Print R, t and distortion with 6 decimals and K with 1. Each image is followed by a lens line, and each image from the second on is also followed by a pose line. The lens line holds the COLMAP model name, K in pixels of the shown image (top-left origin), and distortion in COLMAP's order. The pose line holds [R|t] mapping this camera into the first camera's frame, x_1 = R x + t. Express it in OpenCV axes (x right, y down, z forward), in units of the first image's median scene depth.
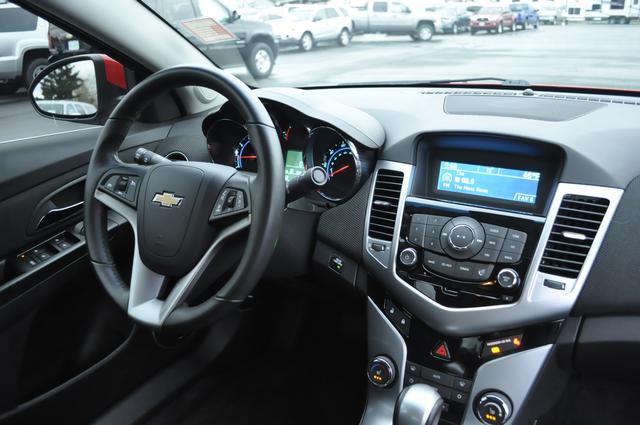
lens RADIAL K [[471.1, 0, 320.0], [0, 471.1, 212.5], [0, 0, 1]] dist [-0.054447, 0.001424]
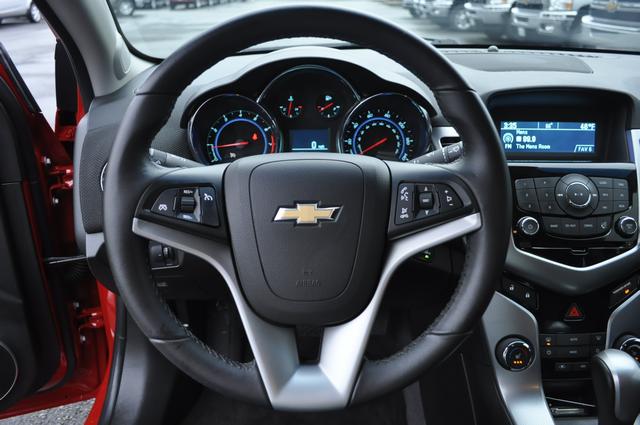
lens RADIAL K [[471.1, 0, 320.0], [0, 471.1, 212.5], [0, 0, 1]] dist [-0.054447, 0.001424]
pose [[0.842207, -0.190807, 0.504261, -0.603778], [0.164088, 0.981627, 0.097380, -0.087524], [-0.513577, 0.000729, 0.858043, 0.411144]]
